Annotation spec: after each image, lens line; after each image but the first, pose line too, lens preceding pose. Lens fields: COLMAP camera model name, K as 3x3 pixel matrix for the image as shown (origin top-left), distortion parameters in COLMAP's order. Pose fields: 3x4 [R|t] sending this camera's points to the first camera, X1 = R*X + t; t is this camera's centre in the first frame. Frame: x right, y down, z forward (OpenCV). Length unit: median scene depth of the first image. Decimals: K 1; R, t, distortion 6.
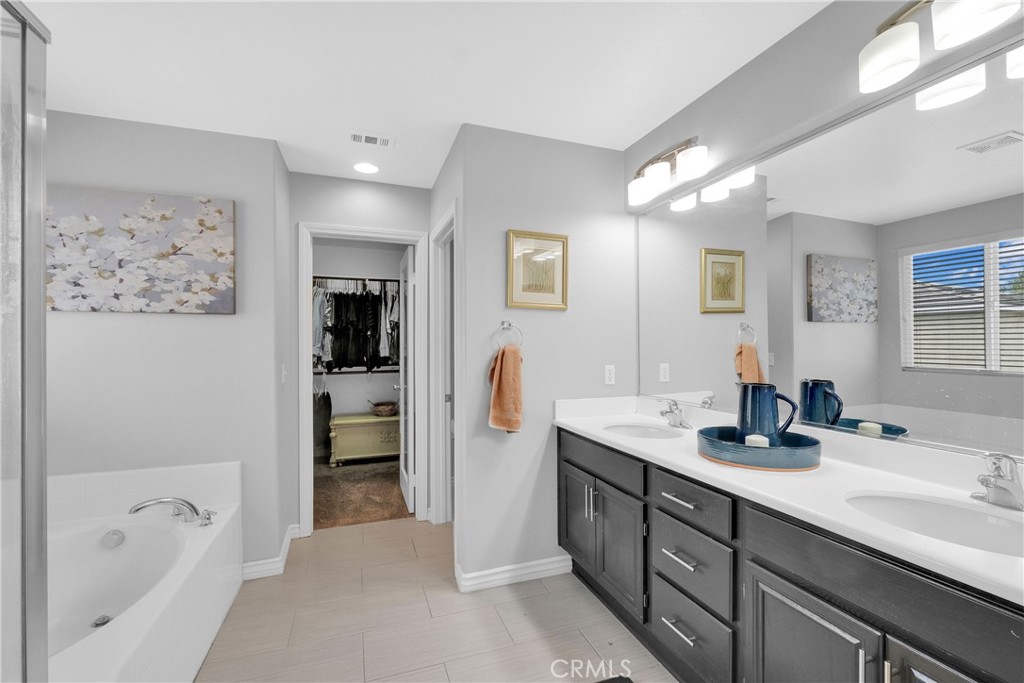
lens RADIAL K [[438.2, 0, 511.2], [0, 438.2, 341.4], [0, 0, 1]] dist [-0.006573, 0.000487]
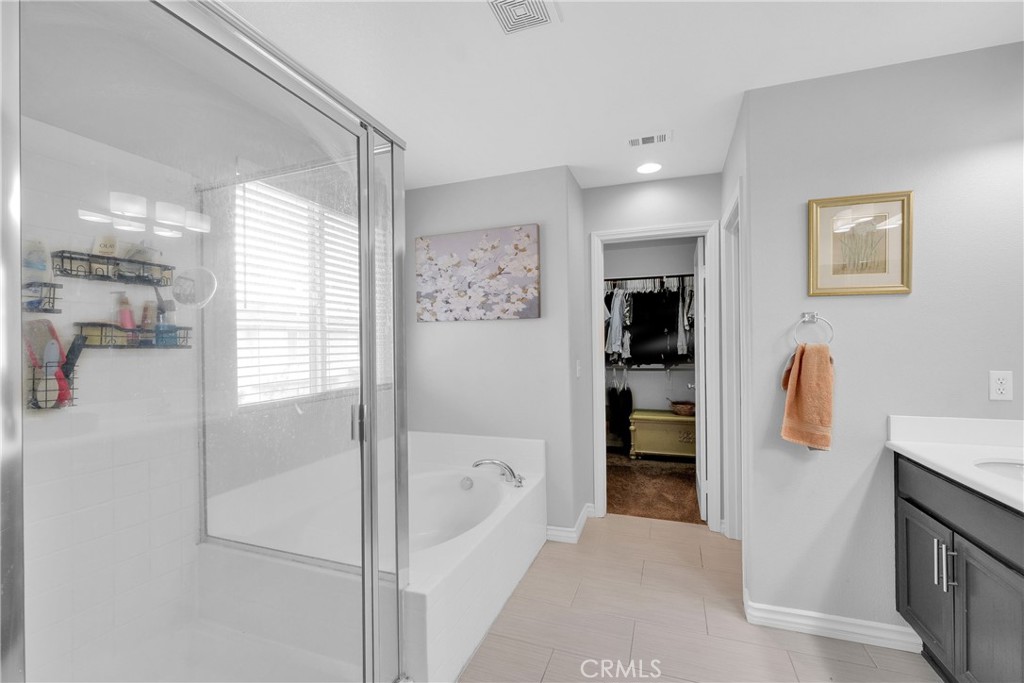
lens RADIAL K [[438.2, 0, 509.6], [0, 438.2, 341.5], [0, 0, 1]] dist [-0.006573, 0.000487]
pose [[0.765512, -0.008348, -0.643368, 0.083268], [0.012804, 0.999915, 0.002260, -0.001563], [0.643294, -0.009968, 0.765554, 0.016439]]
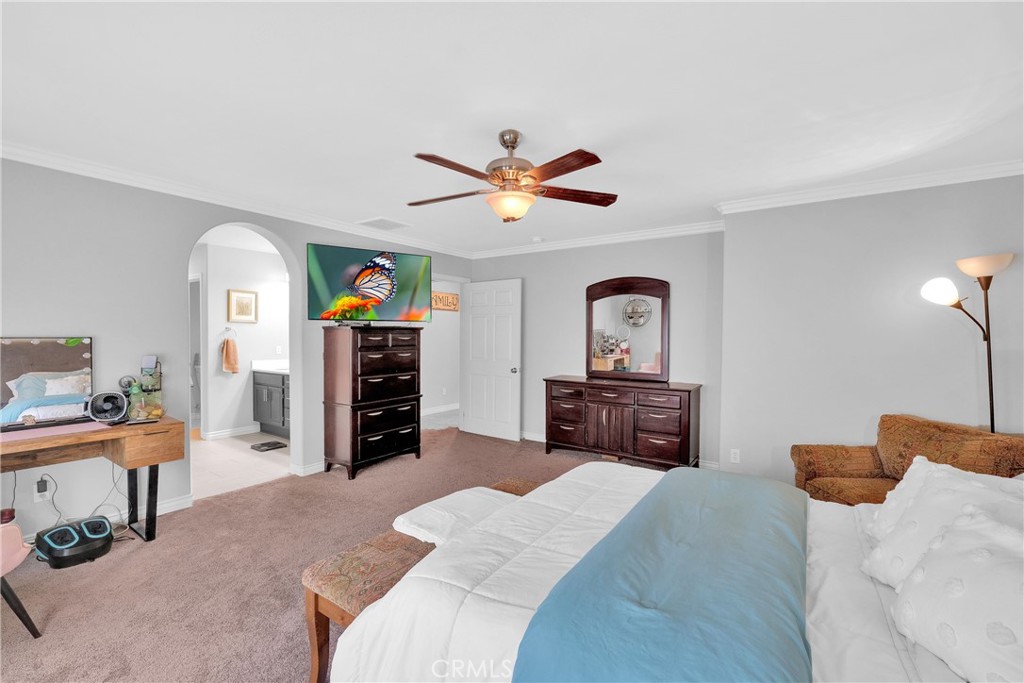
lens RADIAL K [[481.3, 0, 508.6], [0, 481.3, 339.6], [0, 0, 1]] dist [-0.004868, -0.000244]
pose [[0.833474, -0.009022, 0.552485, -0.180286], [-0.006766, 0.999625, 0.026531, -0.057423], [-0.552517, -0.025851, 0.833100, -1.965079]]
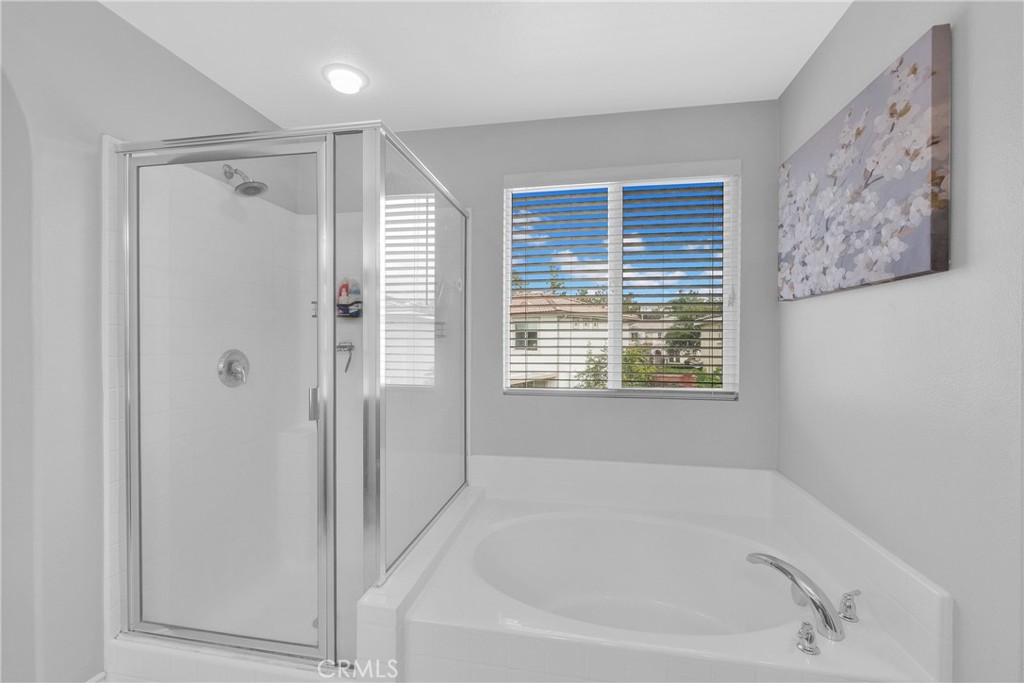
lens RADIAL K [[438.2, 0, 510.2], [0, 438.2, 340.5], [0, 0, 1]] dist [-0.006573, 0.000487]
pose [[-0.505415, 0.007727, -0.862842, -0.006349], [0.008851, 0.999954, 0.003770, 0.004801], [0.862831, -0.005731, -0.505460, 0.826476]]
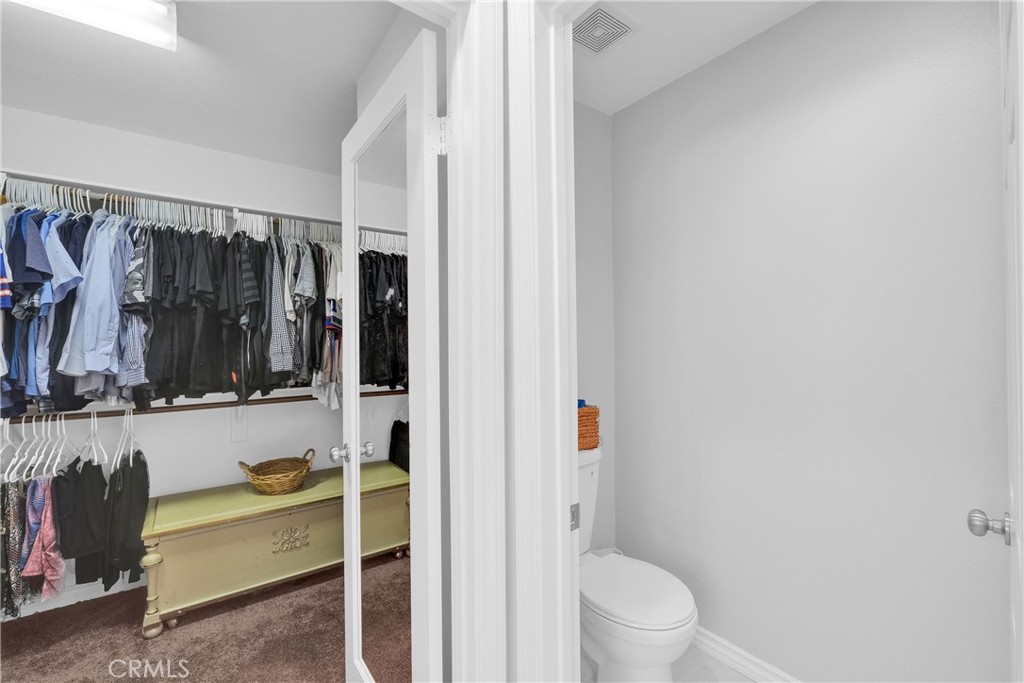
lens RADIAL K [[438.2, 0, 513.5], [0, 438.2, 343.6], [0, 0, 1]] dist [-0.006573, 0.000487]
pose [[0.959049, -0.001558, 0.283234, -0.356709], [-0.000850, 0.999965, 0.008378, 0.002346], [-0.283237, -0.008276, 0.959014, 0.933665]]
